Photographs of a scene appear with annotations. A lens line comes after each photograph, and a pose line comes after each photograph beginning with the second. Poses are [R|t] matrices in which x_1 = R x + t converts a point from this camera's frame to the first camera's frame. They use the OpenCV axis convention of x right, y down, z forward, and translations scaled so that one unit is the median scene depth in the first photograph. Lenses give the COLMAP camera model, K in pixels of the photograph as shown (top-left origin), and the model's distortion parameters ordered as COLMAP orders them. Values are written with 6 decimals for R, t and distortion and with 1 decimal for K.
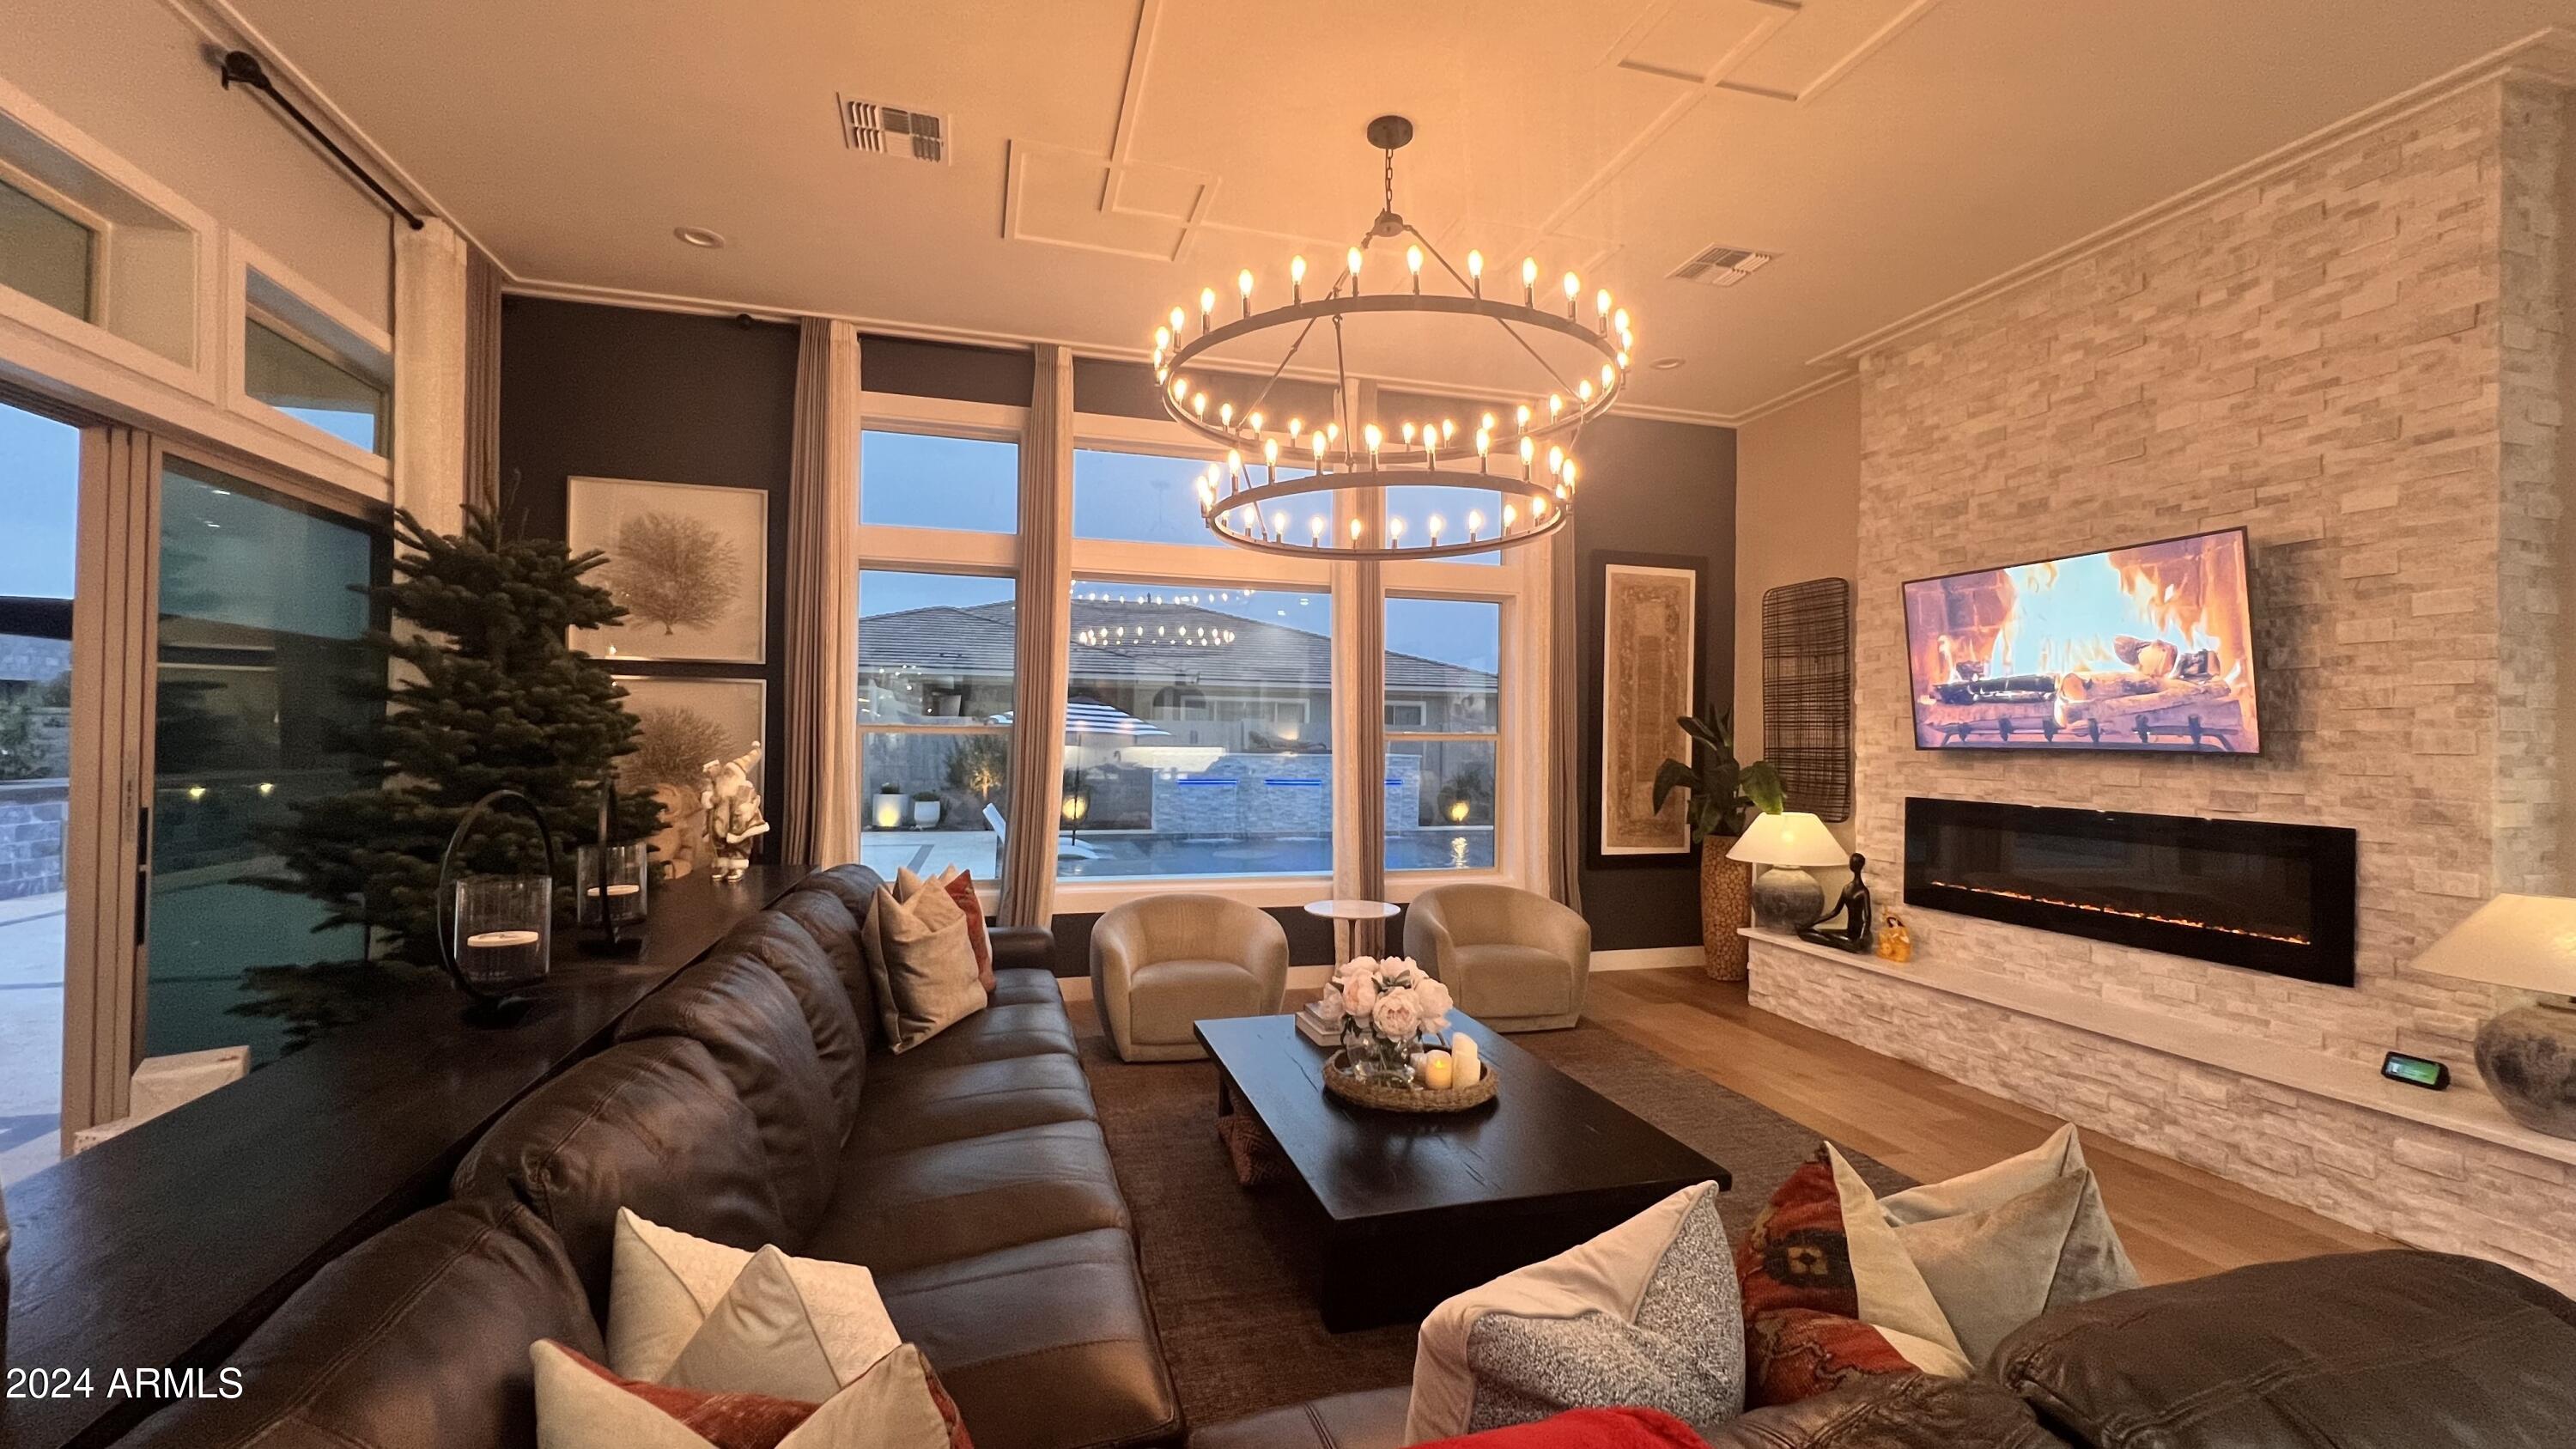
lens RADIAL K [[1032.9, 0, 1288.7], [0, 1032.9, 729.0], [0, 0, 1]] dist [-0.001838, 0.000519]
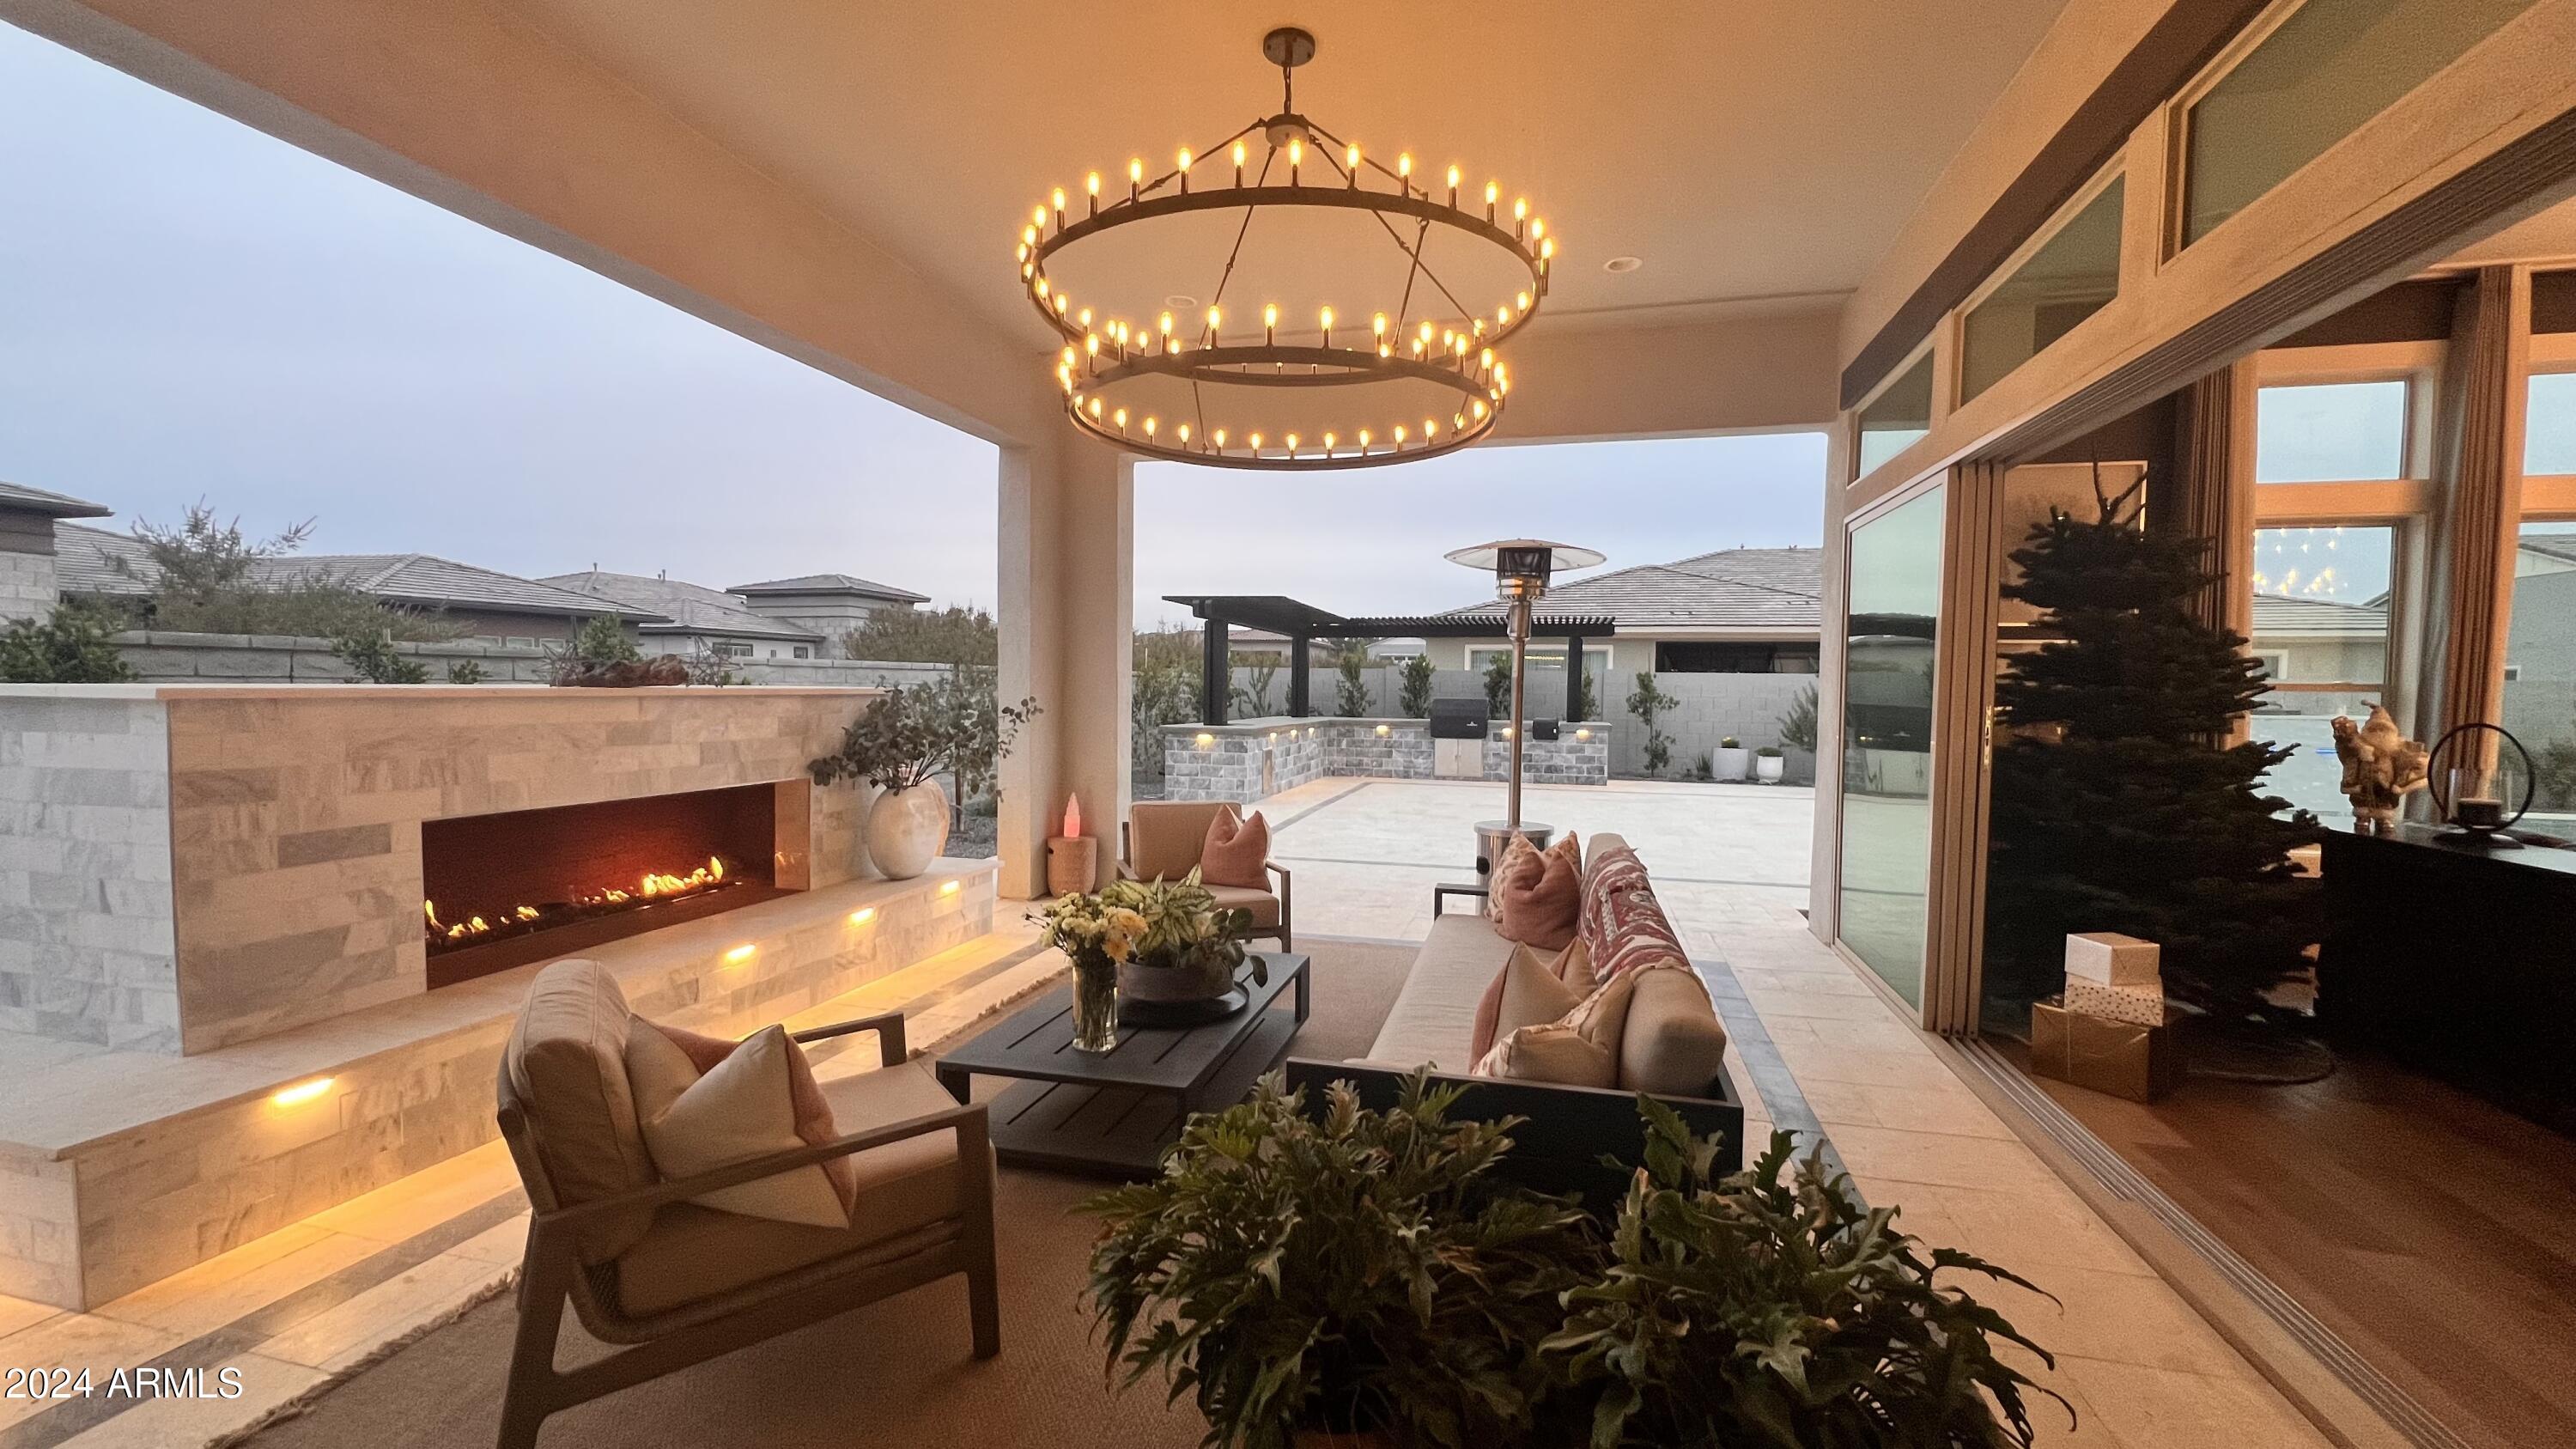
lens RADIAL K [[1032.9, 0, 1289.9], [0, 1032.9, 730.0], [0, 0, 1]] dist [-0.001838, 0.000519]
pose [[0.860588, 0.020383, -0.508894, -0.808238], [0.001540, 0.999090, 0.042622, -0.002778], [0.509299, -0.037464, 0.859774, -0.412197]]
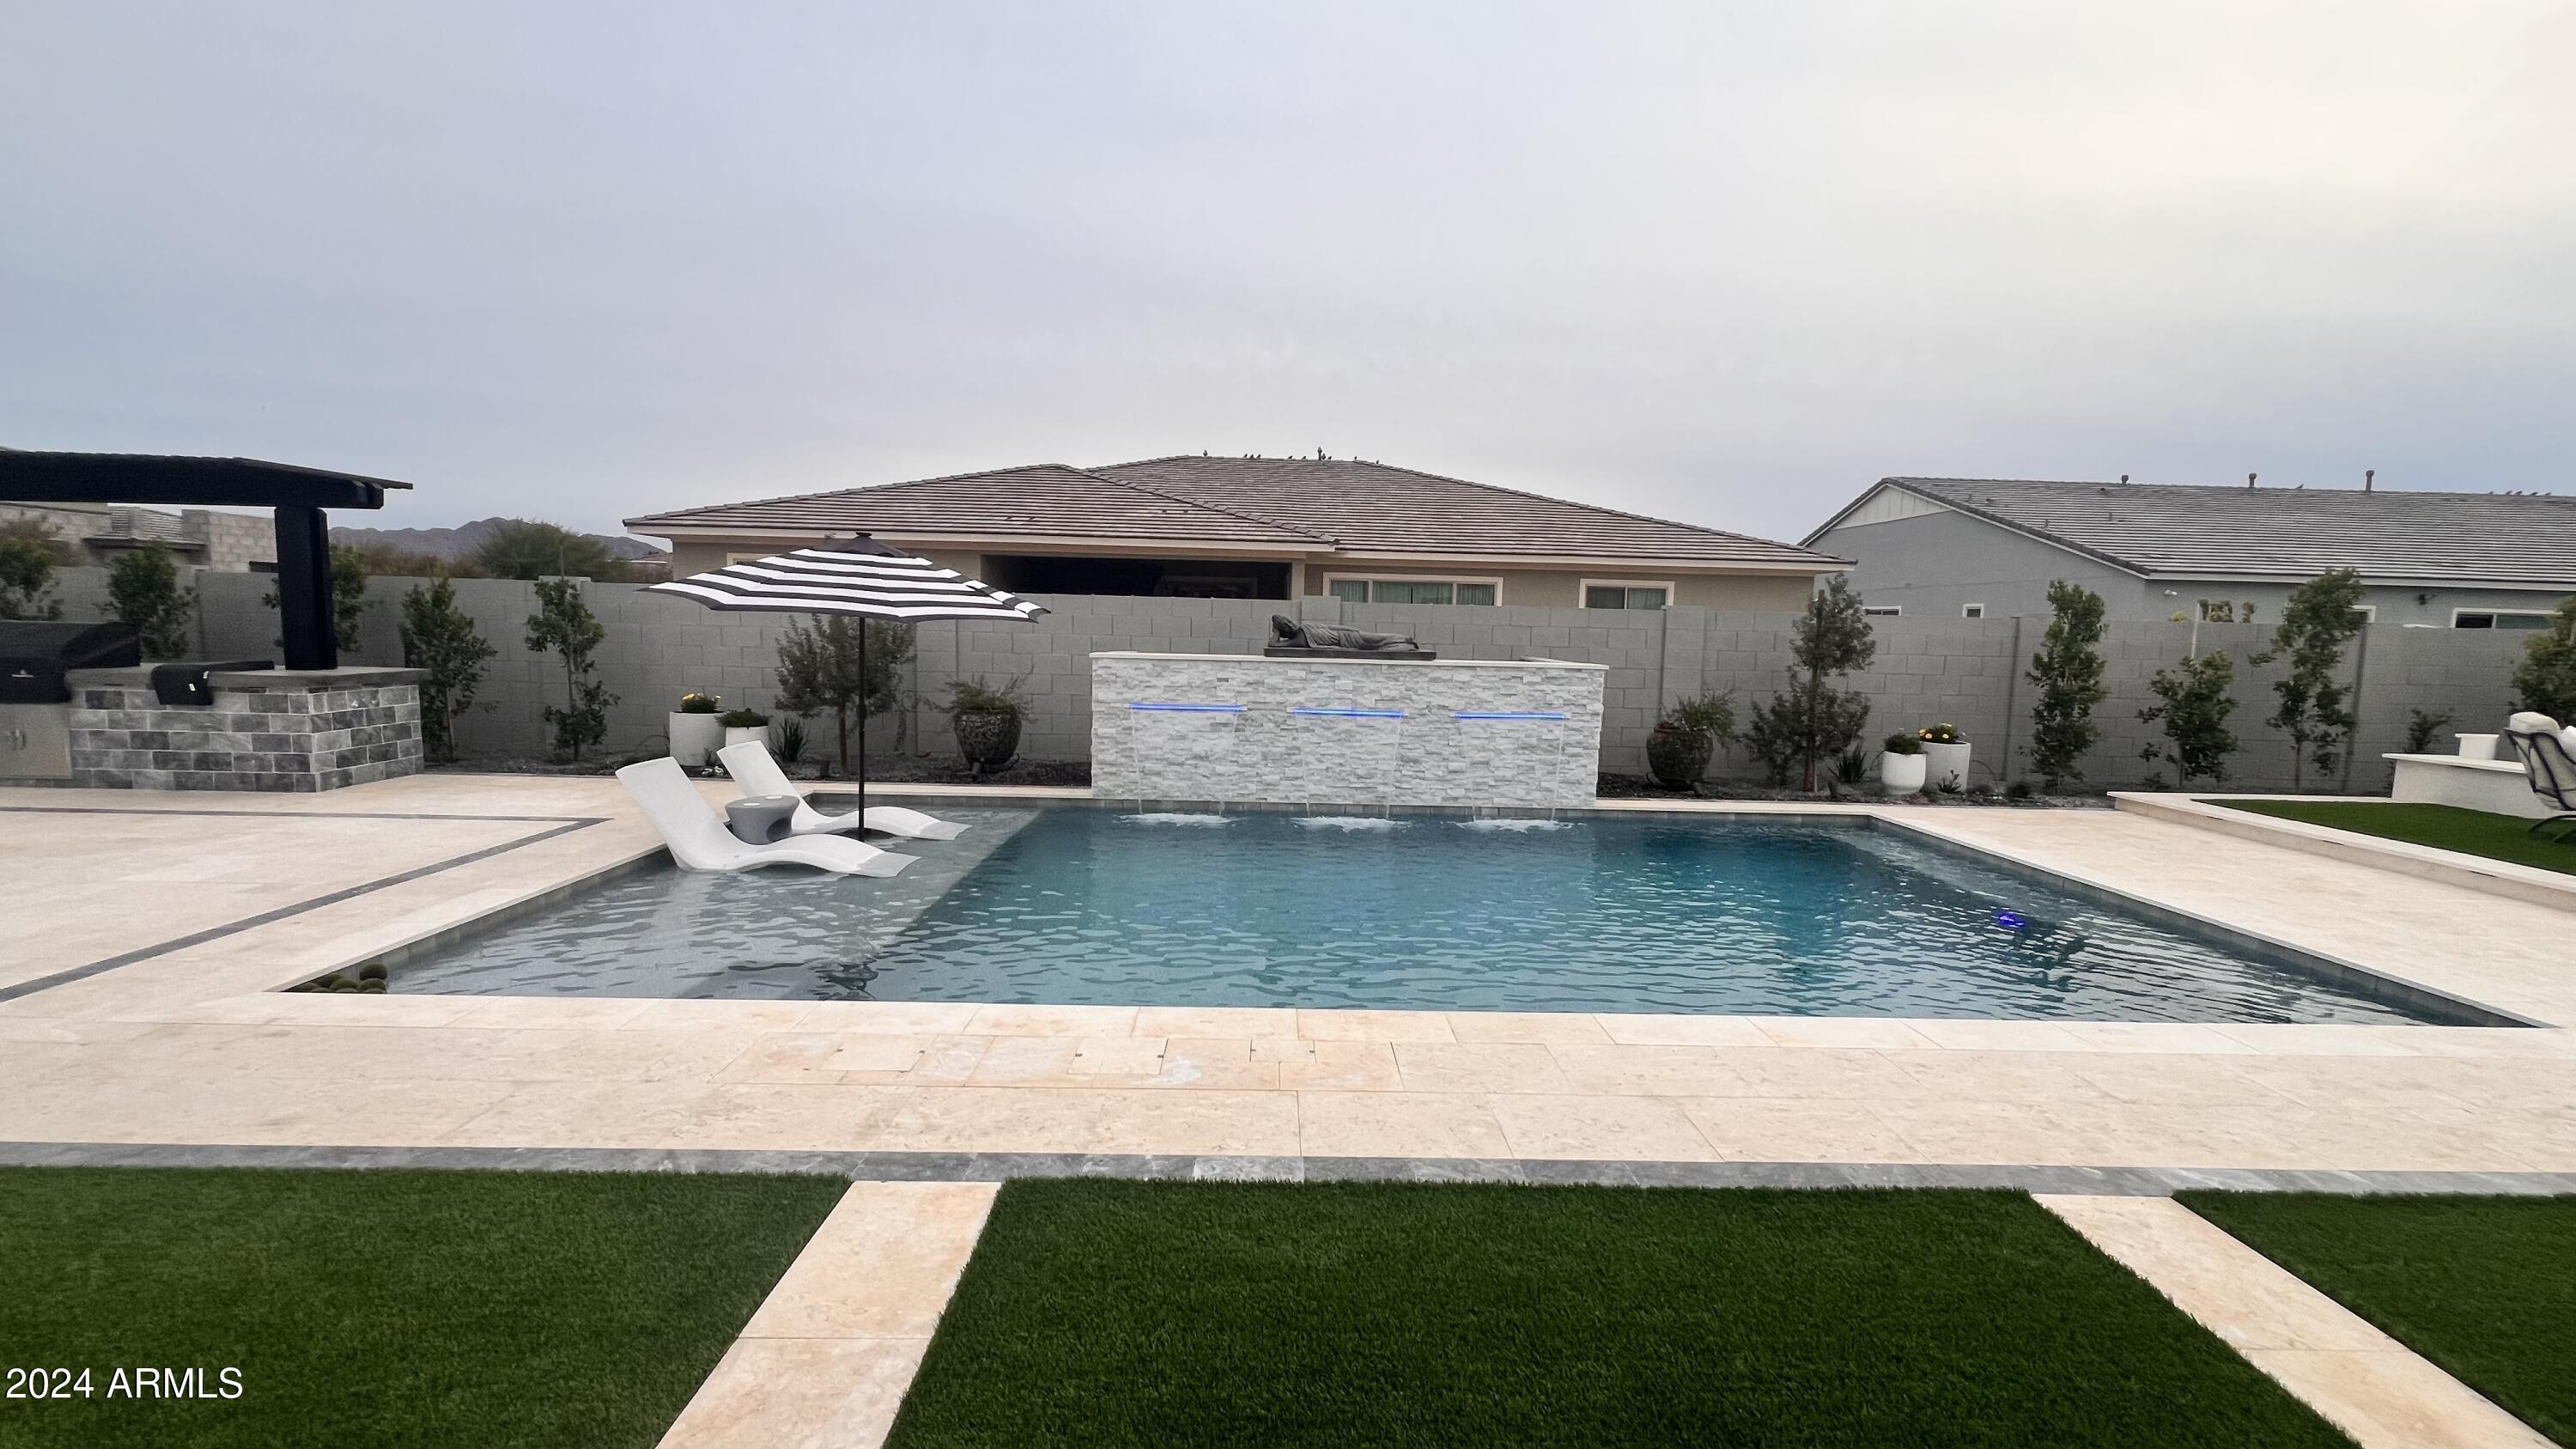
lens RADIAL K [[1032.9, 0, 1294.4], [0, 1032.9, 727.5], [0, 0, 1]] dist [-0.001838, 0.000519]
pose [[0.969979, 0.035256, -0.240620, 0.365348], [-0.010263, 0.994489, 0.104342, 0.014322], [0.242973, -0.098740, 0.964995, 1.650354]]
